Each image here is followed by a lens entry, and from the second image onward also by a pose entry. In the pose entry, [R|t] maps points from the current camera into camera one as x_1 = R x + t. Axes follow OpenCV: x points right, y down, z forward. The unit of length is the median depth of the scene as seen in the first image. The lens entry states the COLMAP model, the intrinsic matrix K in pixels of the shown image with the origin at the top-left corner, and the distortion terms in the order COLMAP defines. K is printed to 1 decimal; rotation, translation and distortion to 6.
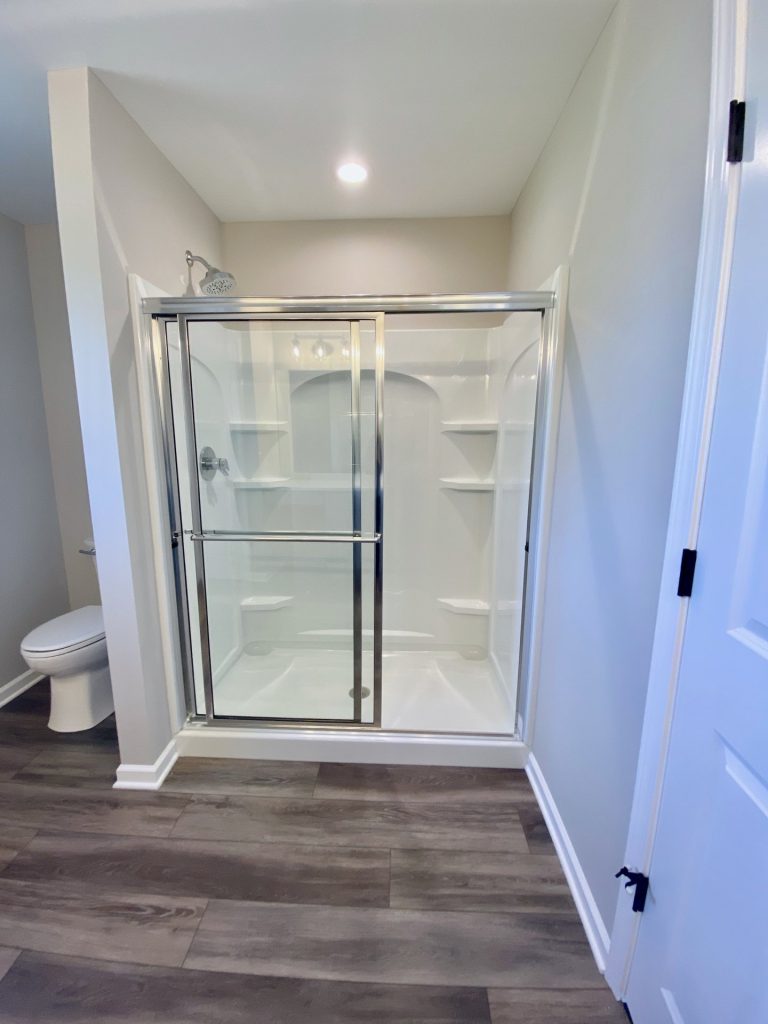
lens RADIAL K [[422.3, 0, 370.4], [0, 422.3, 503.7], [0, 0, 1]] dist [0.002317, -0.013201]
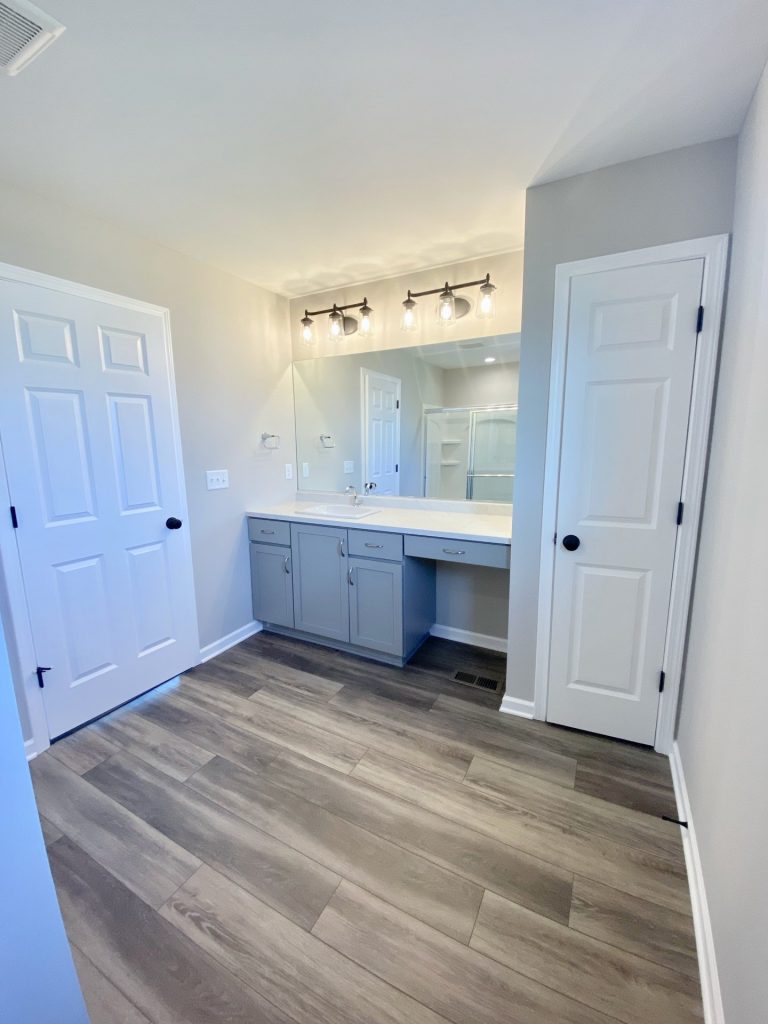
lens RADIAL K [[422.3, 0, 375.5], [0, 422.3, 504.6], [0, 0, 1]] dist [0.002317, -0.013201]
pose [[-0.898205, -0.055382, 0.436075, -1.099458], [0.092330, 0.946132, 0.310338, -0.231163], [-0.429772, 0.319009, -0.844707, 1.146102]]
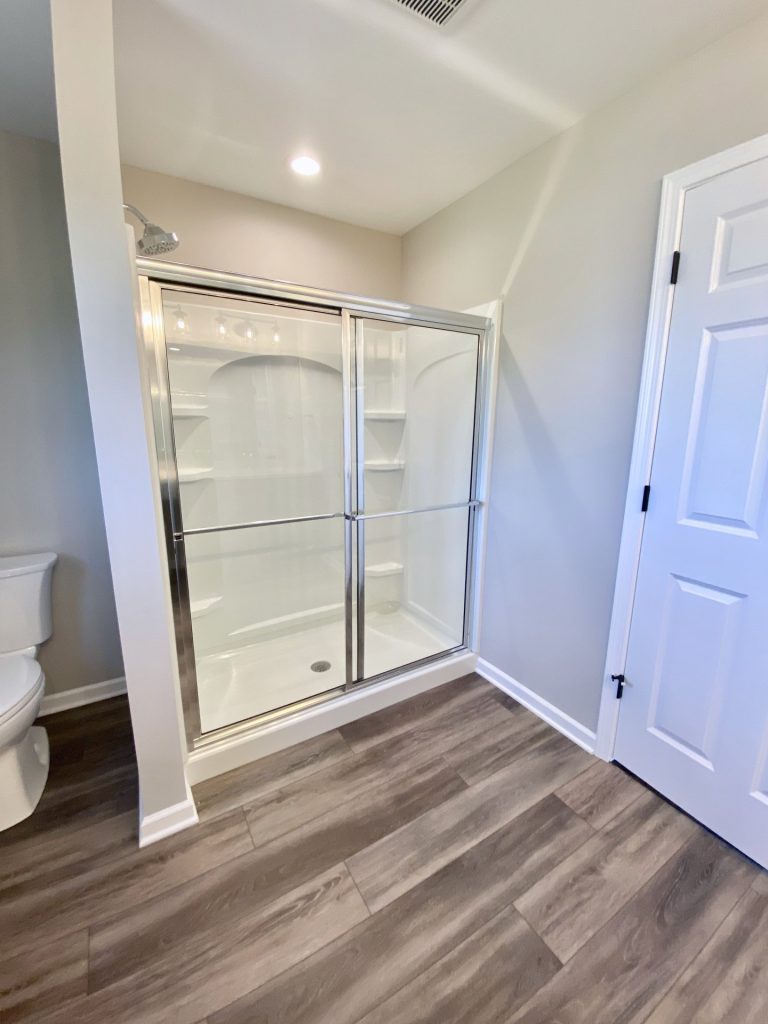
lens RADIAL K [[422.3, 0, 386.3], [0, 422.3, 506.0], [0, 0, 1]] dist [0.002317, -0.013201]
pose [[0.824355, -0.101616, 0.556878, -0.697219], [0.084593, 0.994823, 0.056306, 0.002554], [-0.559717, 0.000692, 0.828683, 0.051469]]
